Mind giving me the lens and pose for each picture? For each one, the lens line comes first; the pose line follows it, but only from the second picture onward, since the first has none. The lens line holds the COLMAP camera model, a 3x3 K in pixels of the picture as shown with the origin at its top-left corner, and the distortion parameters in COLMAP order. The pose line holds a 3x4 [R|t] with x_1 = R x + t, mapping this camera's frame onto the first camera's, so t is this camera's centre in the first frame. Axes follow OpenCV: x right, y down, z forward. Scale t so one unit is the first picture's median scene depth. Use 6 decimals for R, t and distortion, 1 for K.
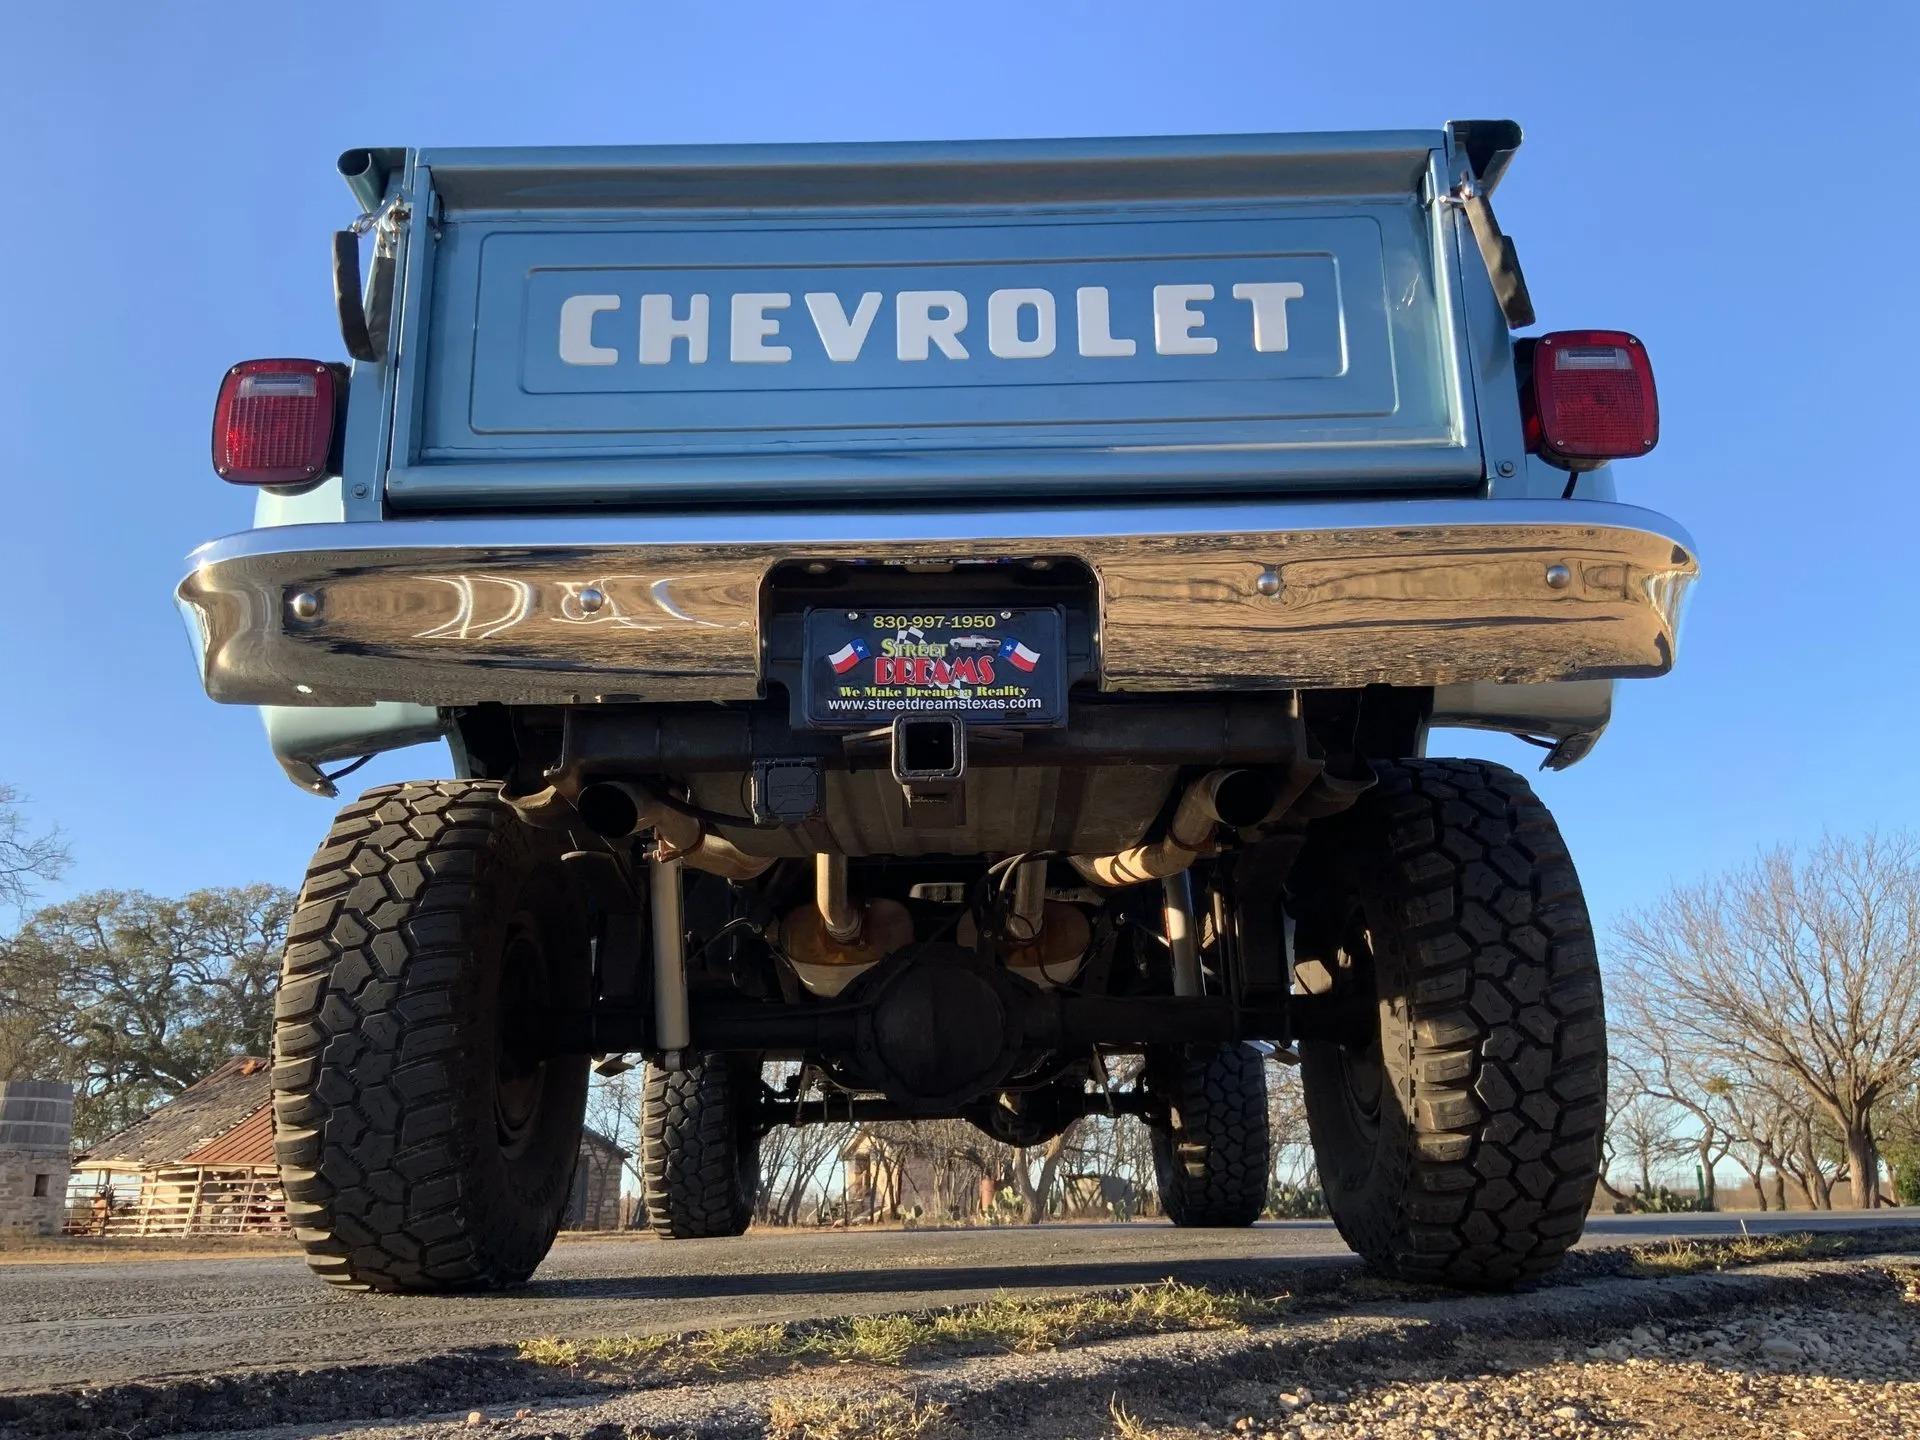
lens RADIAL K [[1597.3, 0, 954.3], [0, 1597.3, 721.6], [0, 0, 1]] dist [0.049271, -0.095804]
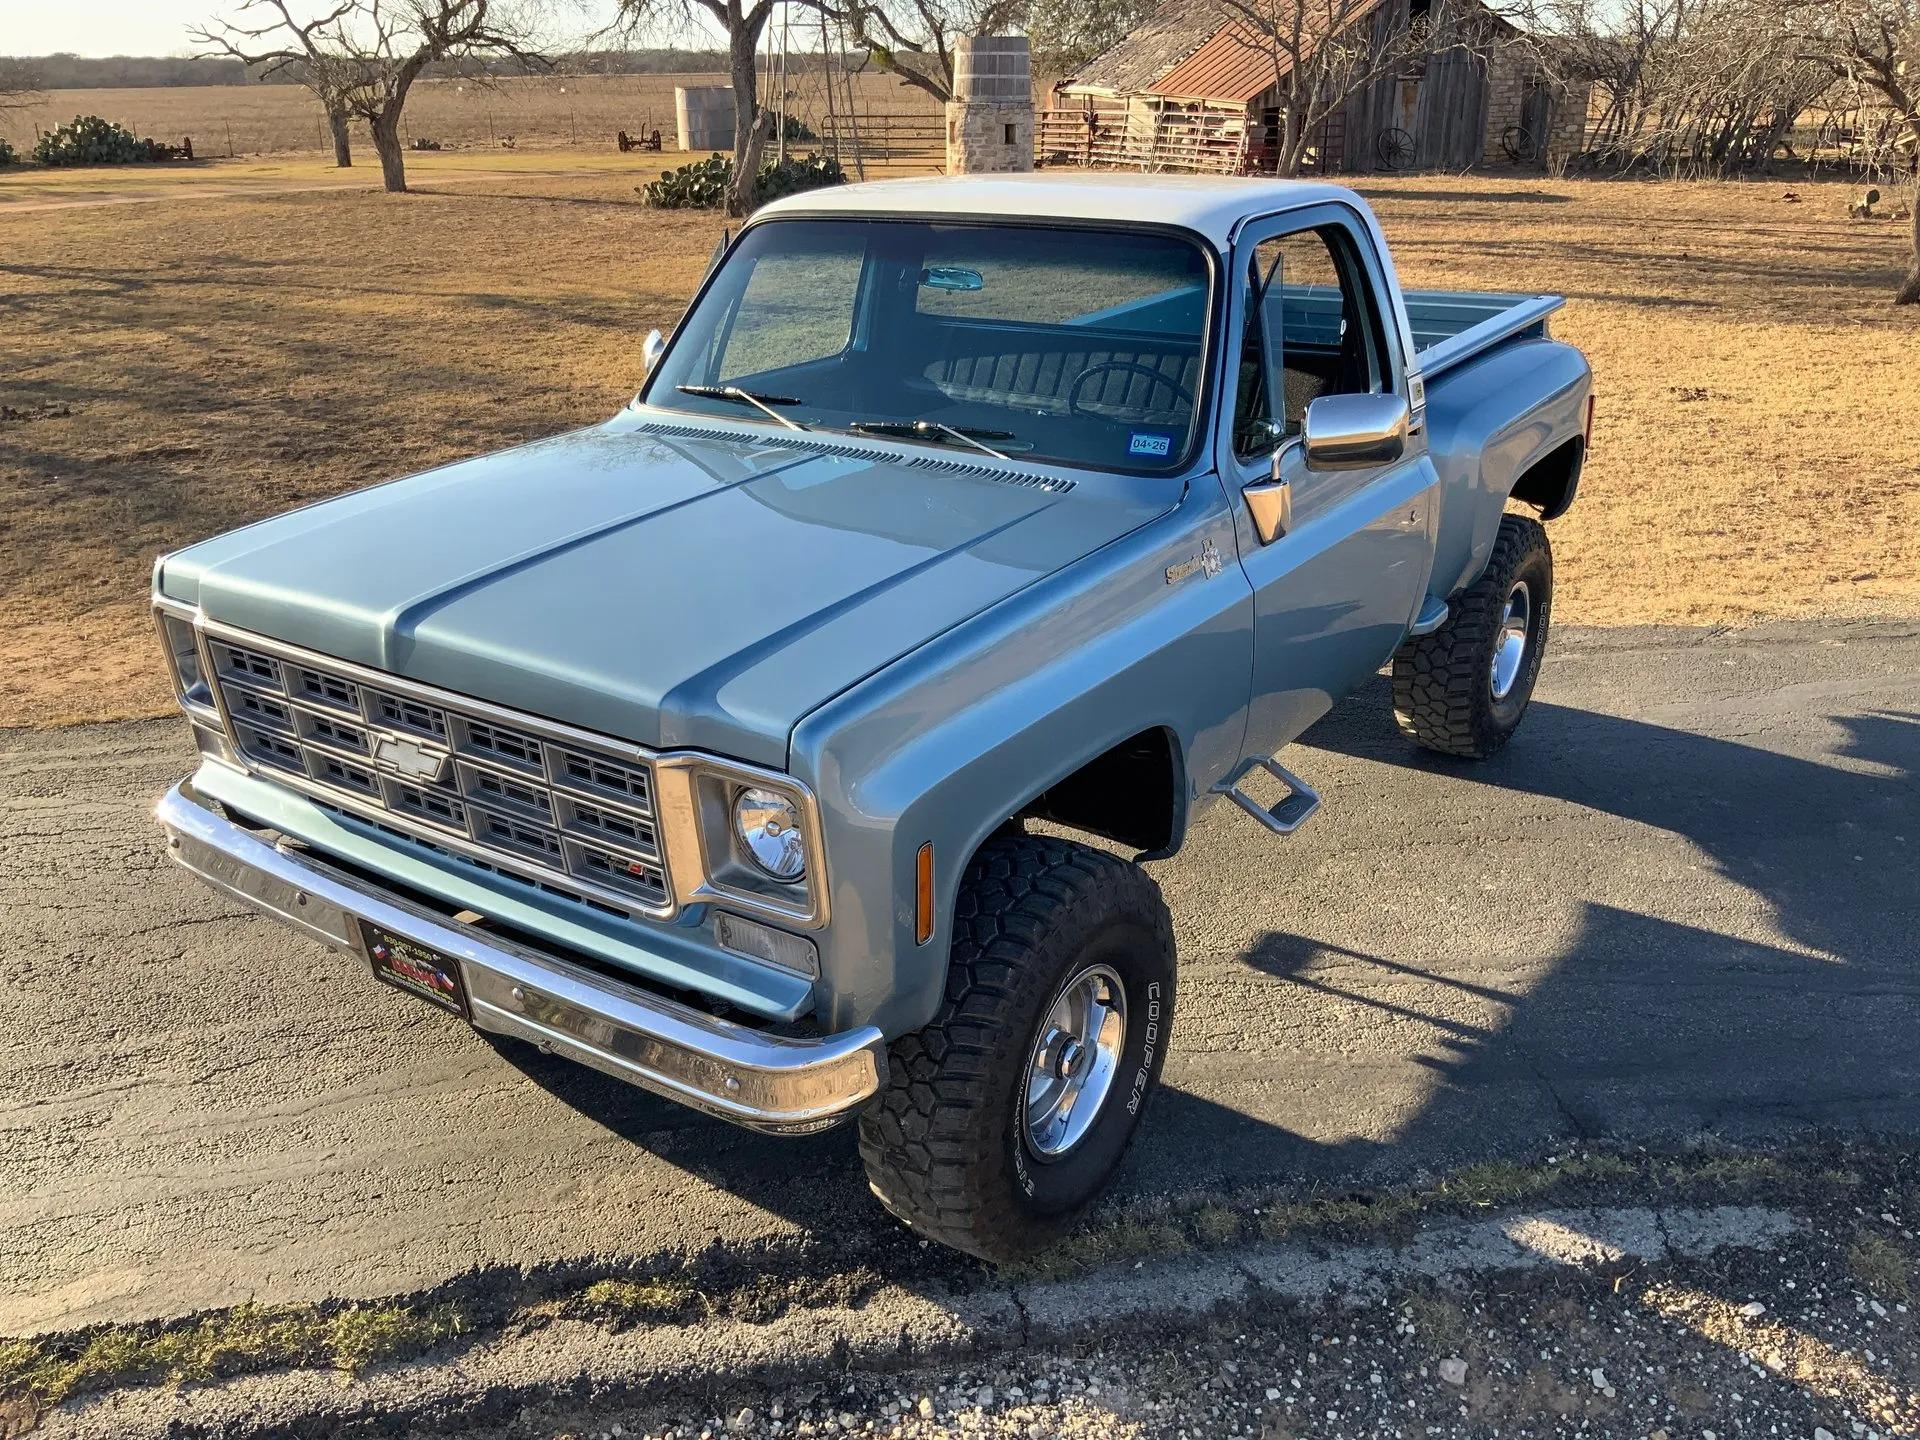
lens RADIAL K [[1595.2, 0, 954.3], [0, 1595.2, 720.6], [0, 0, 1]] dist [0.067258, -0.123981]
pose [[0.820596, 0.222936, -0.526234, 1.365331], [0.165299, 0.788840, 0.591952, -0.963635], [0.547082, -0.572740, 0.610468, 0.758368]]
